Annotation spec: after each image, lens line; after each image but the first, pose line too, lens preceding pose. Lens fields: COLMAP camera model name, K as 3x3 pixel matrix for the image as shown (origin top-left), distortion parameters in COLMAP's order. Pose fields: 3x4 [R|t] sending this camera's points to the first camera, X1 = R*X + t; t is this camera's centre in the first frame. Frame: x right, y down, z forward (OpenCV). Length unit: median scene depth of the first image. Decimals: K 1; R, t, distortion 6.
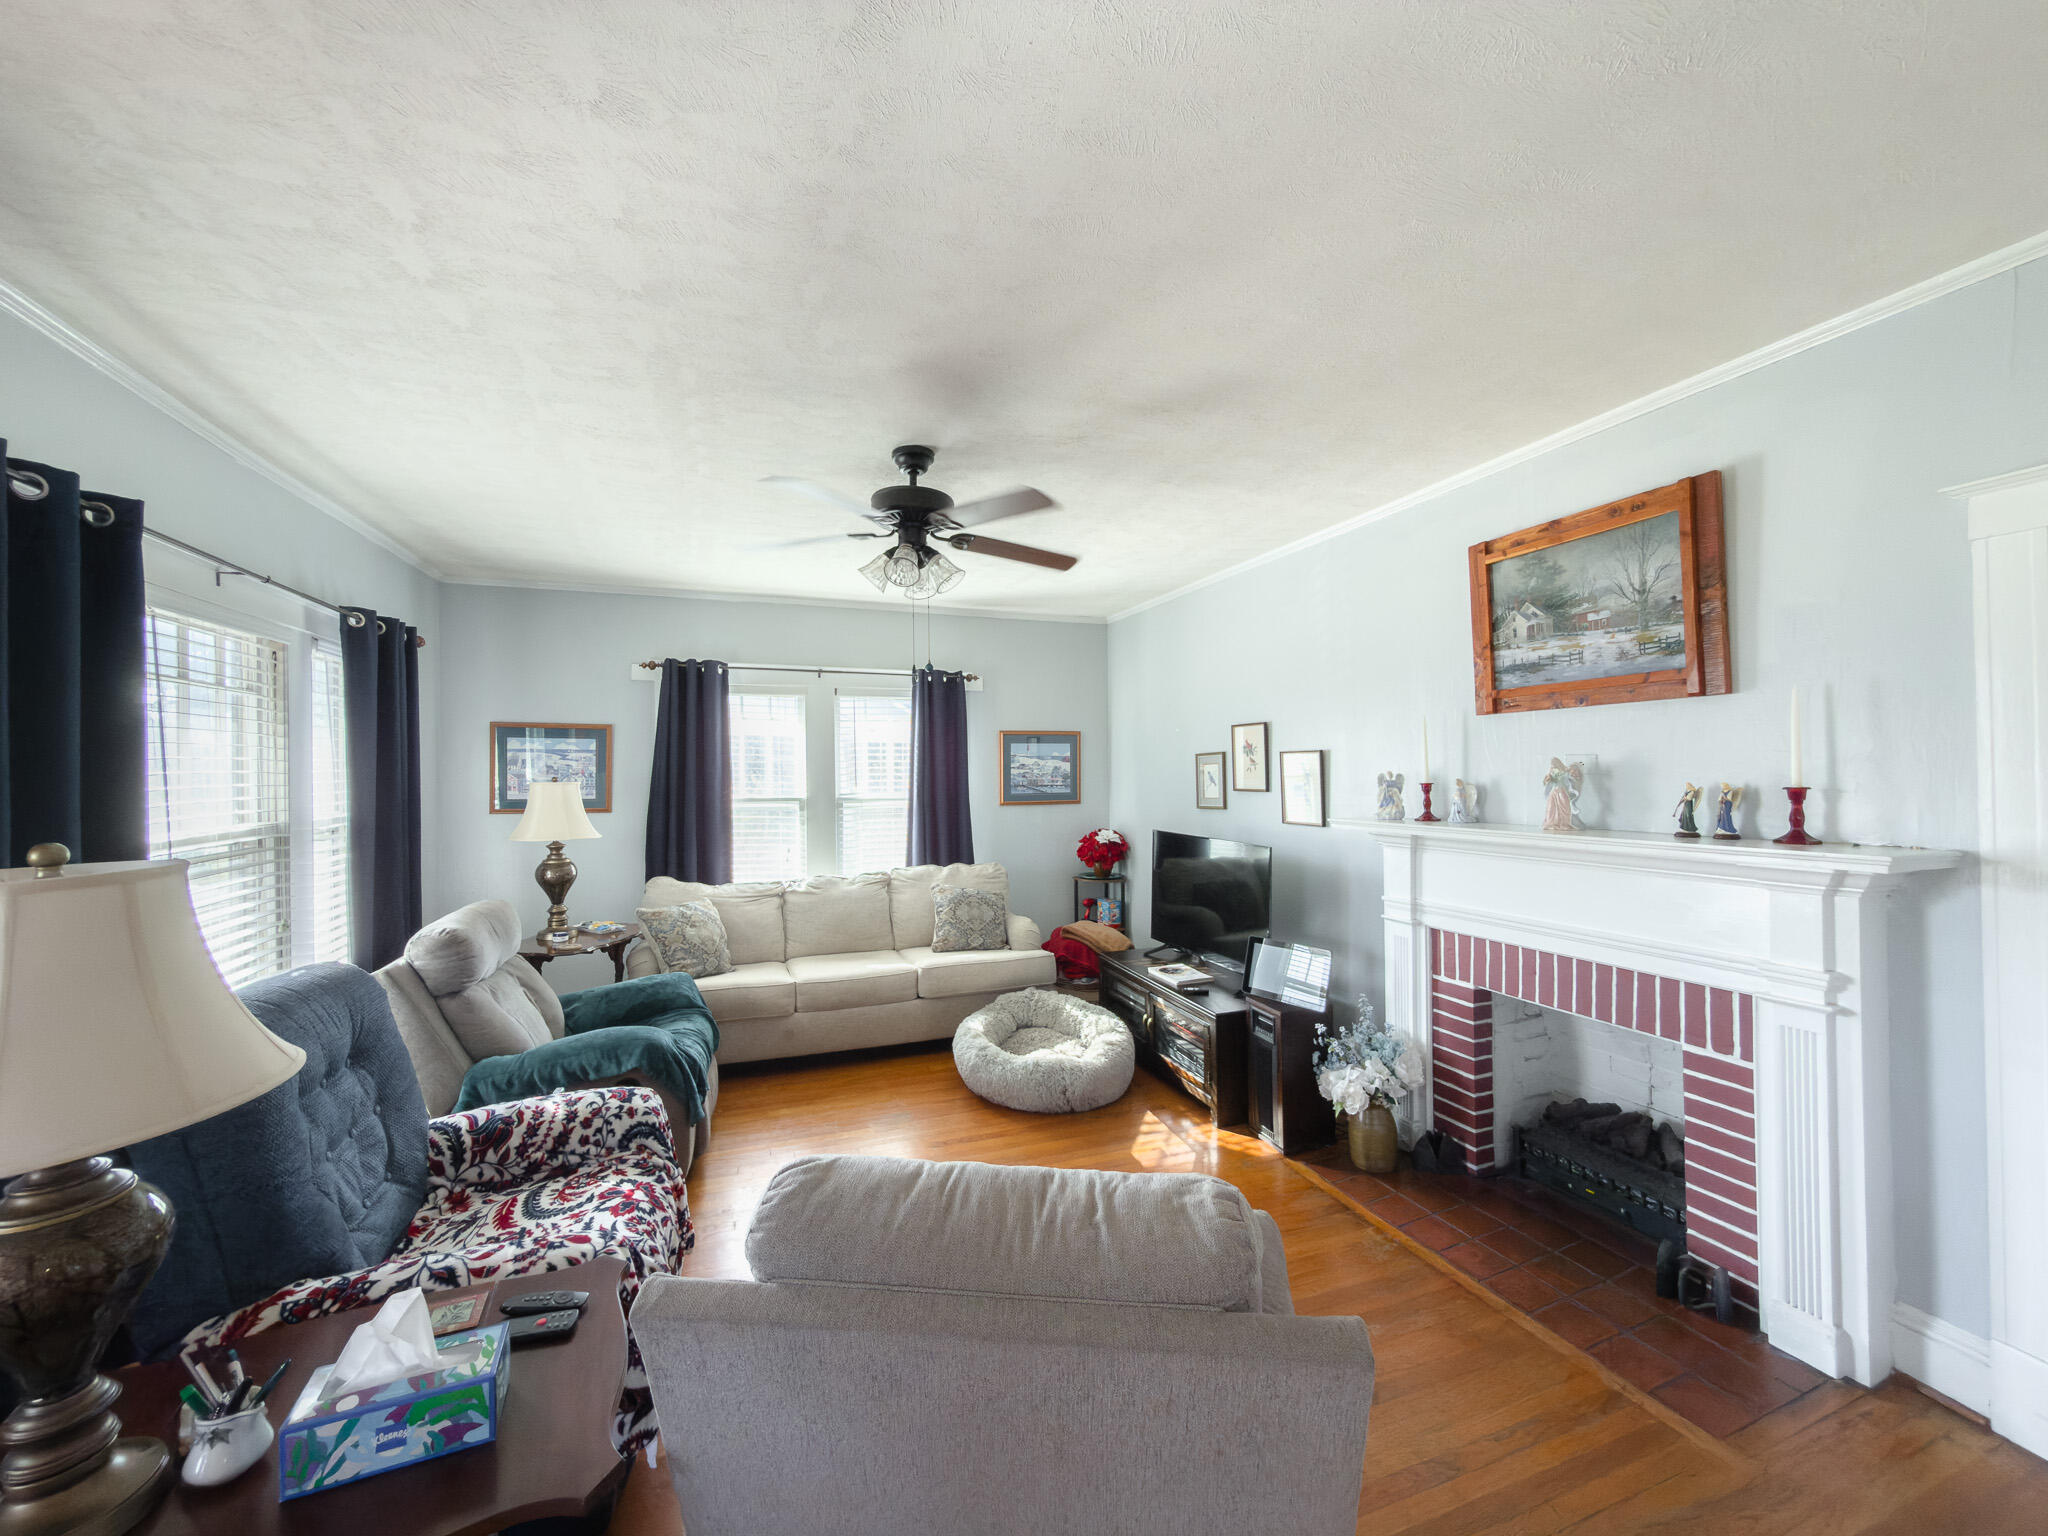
lens RADIAL K [[815.9, 0, 1026.4], [0, 815.9, 773.0], [0, 0, 1]] dist [-0.000180, 0.000883]
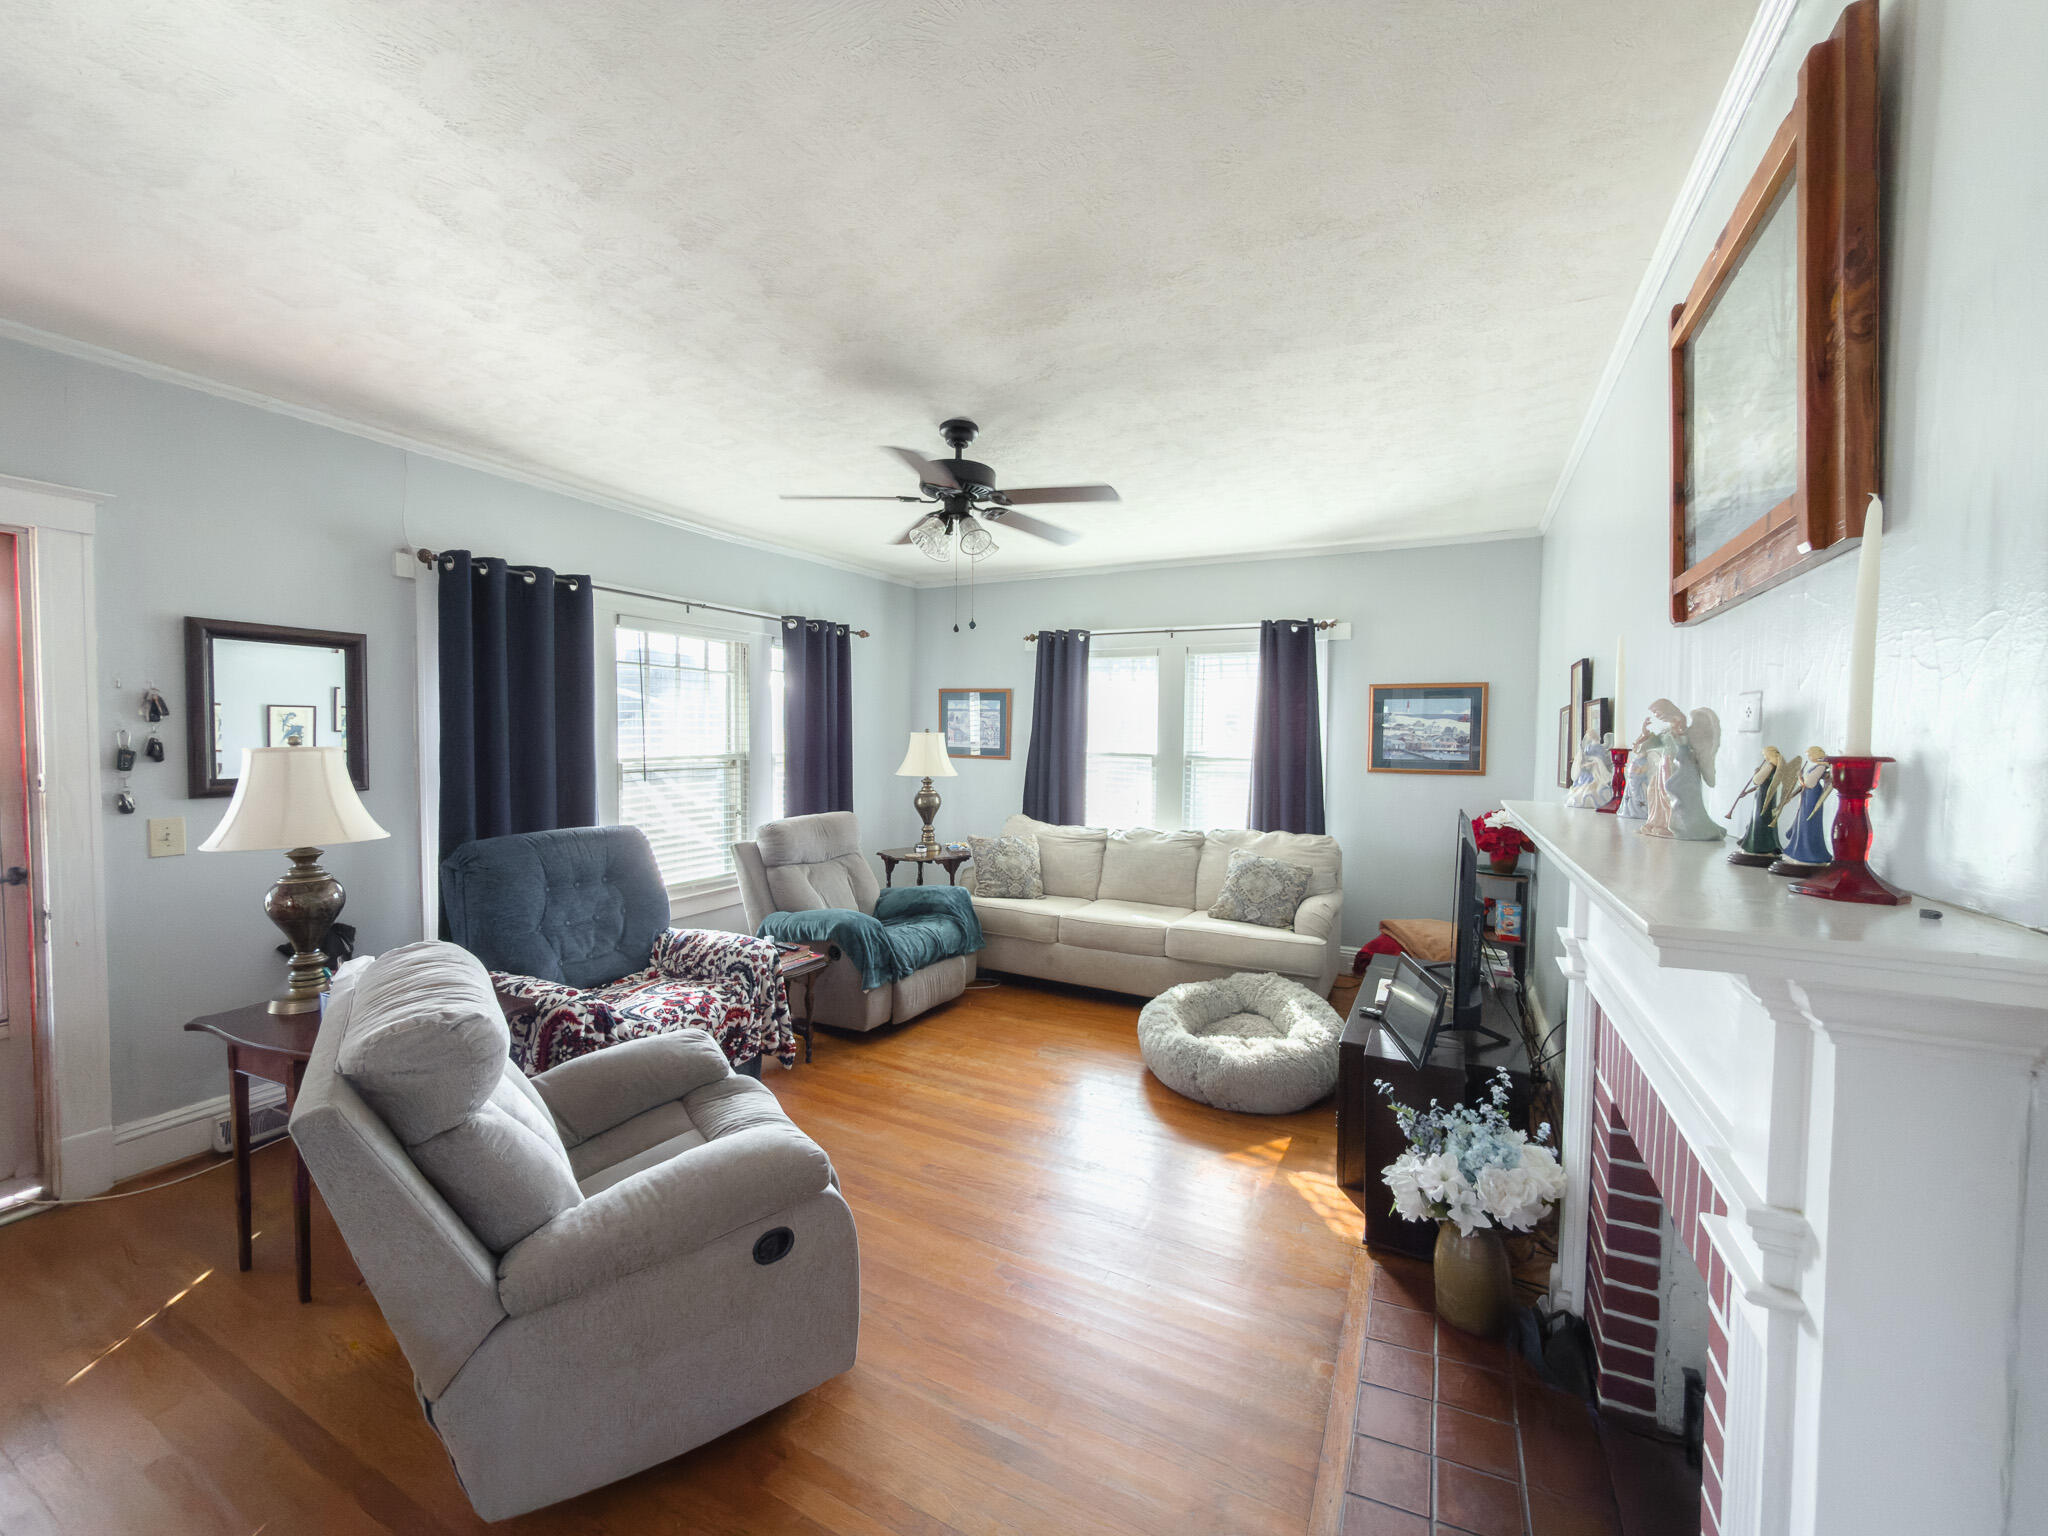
lens RADIAL K [[815.9, 0, 1025.3], [0, 815.9, 772.1], [0, 0, 1]] dist [-0.000180, 0.000883]
pose [[0.674129, 0.050391, -0.736892, 0.676382], [-0.020353, 0.998558, 0.049666, 0.008481], [0.738333, -0.018484, 0.674183, 0.298498]]
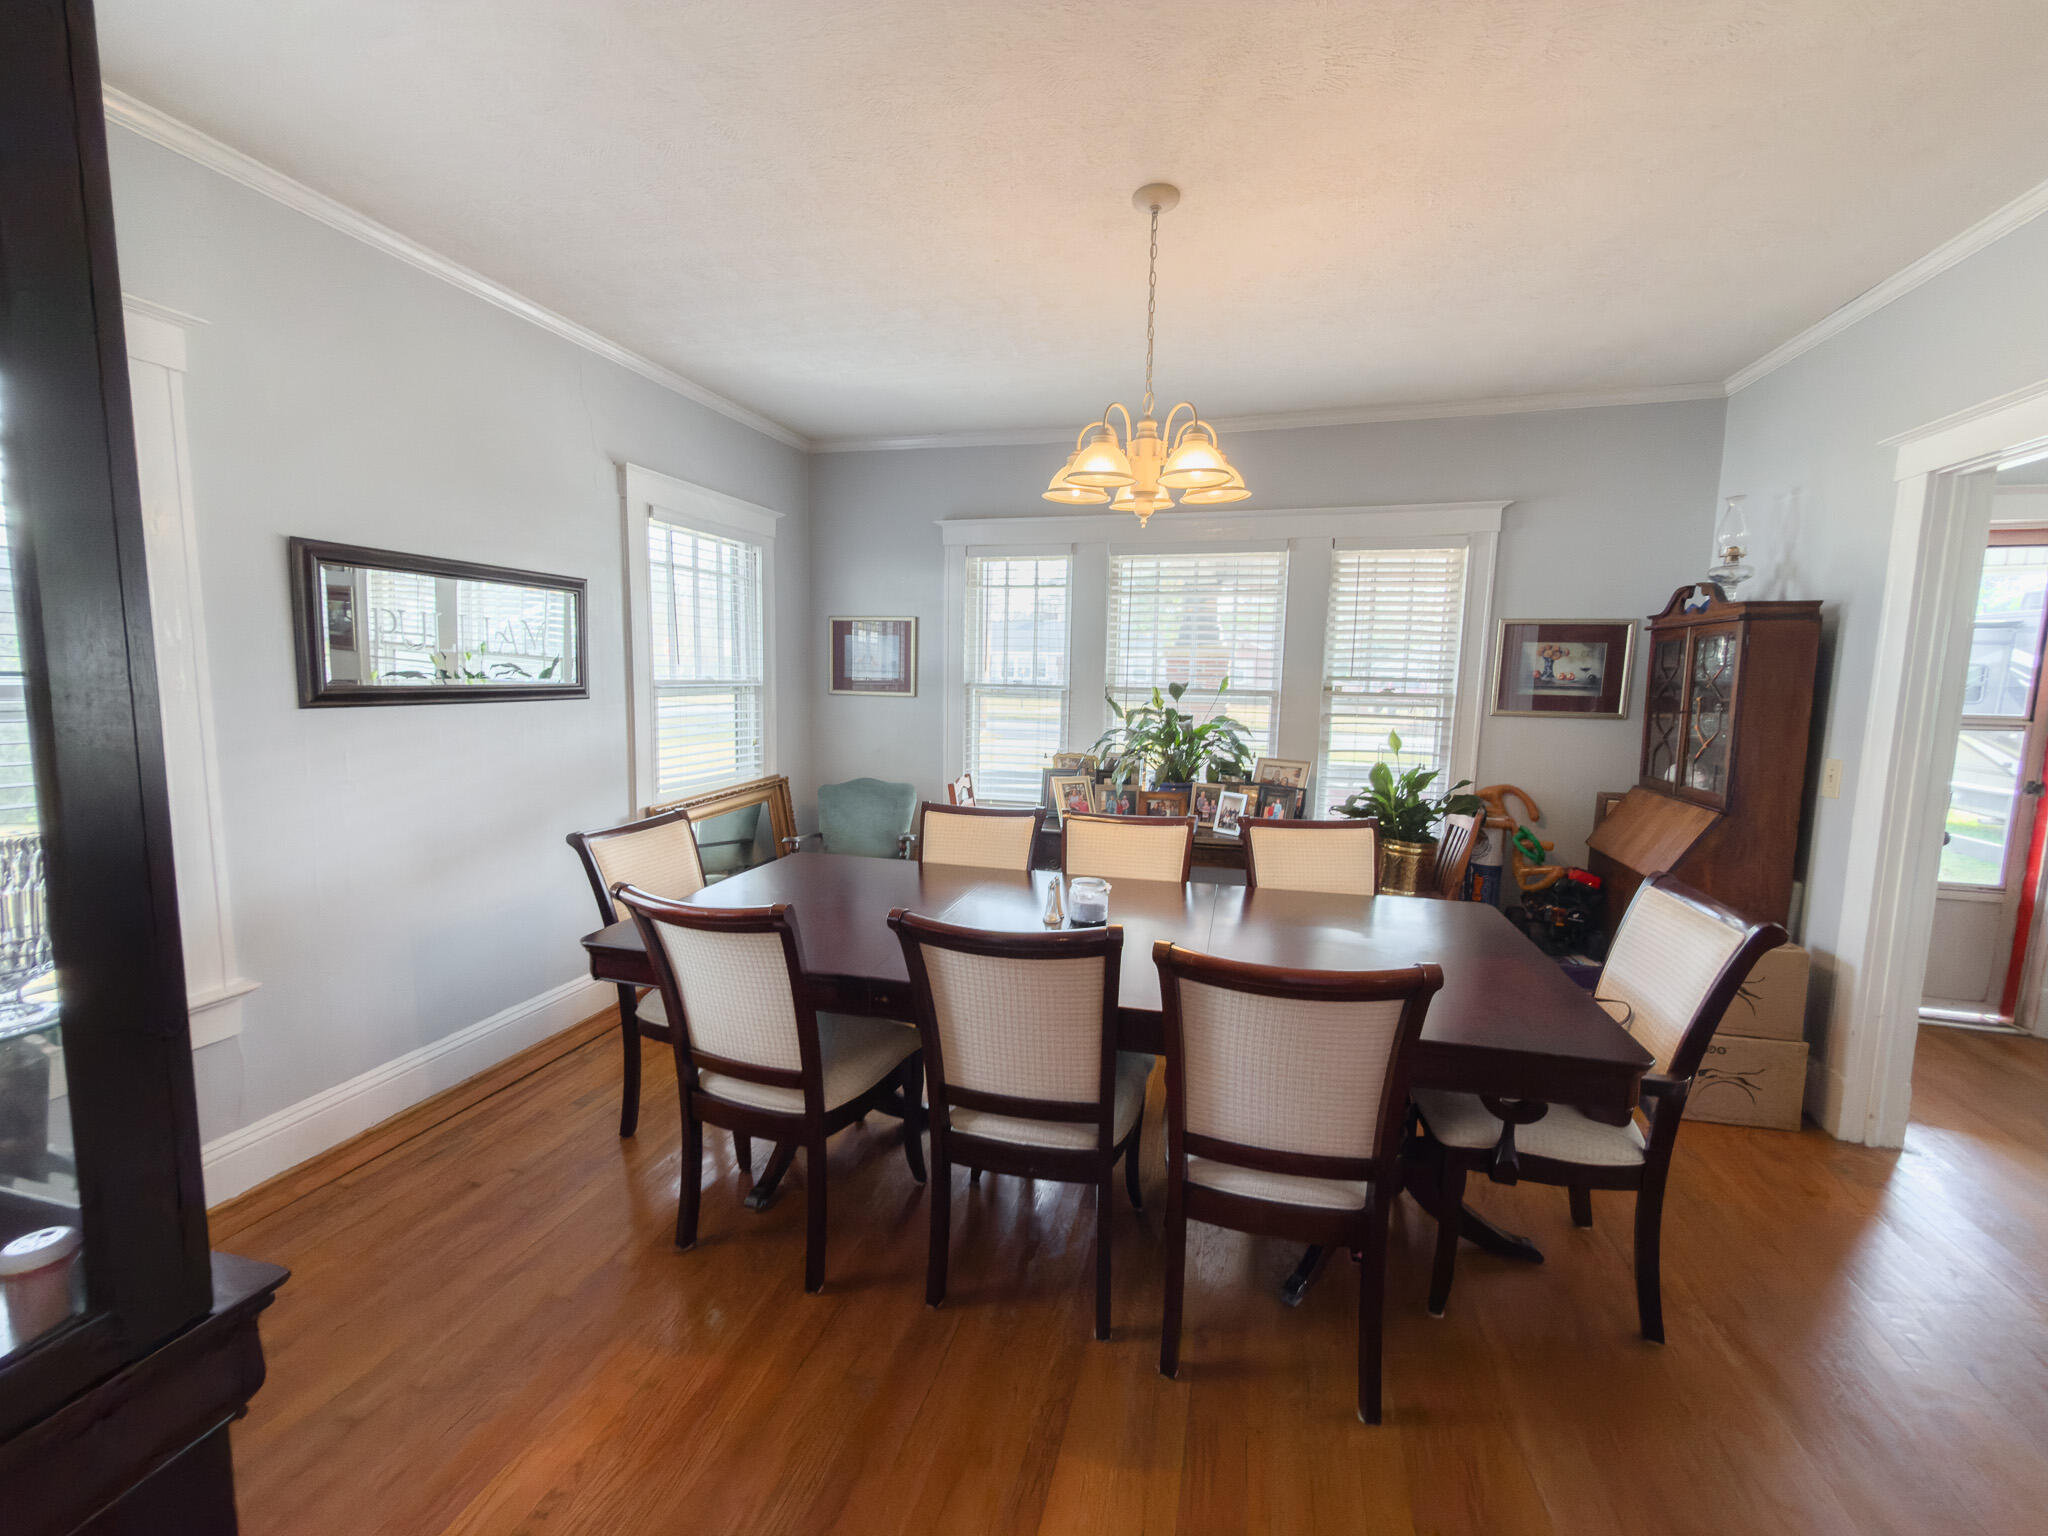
lens RADIAL K [[815.9, 0, 1028.6], [0, 815.9, 774.6], [0, 0, 1]] dist [-0.000180, 0.000883]
pose [[-0.589026, 0.100274, -0.801869, 1.080751], [-0.015696, 0.990665, 0.135412, 0.028331], [0.807961, 0.092348, -0.581954, -0.353627]]
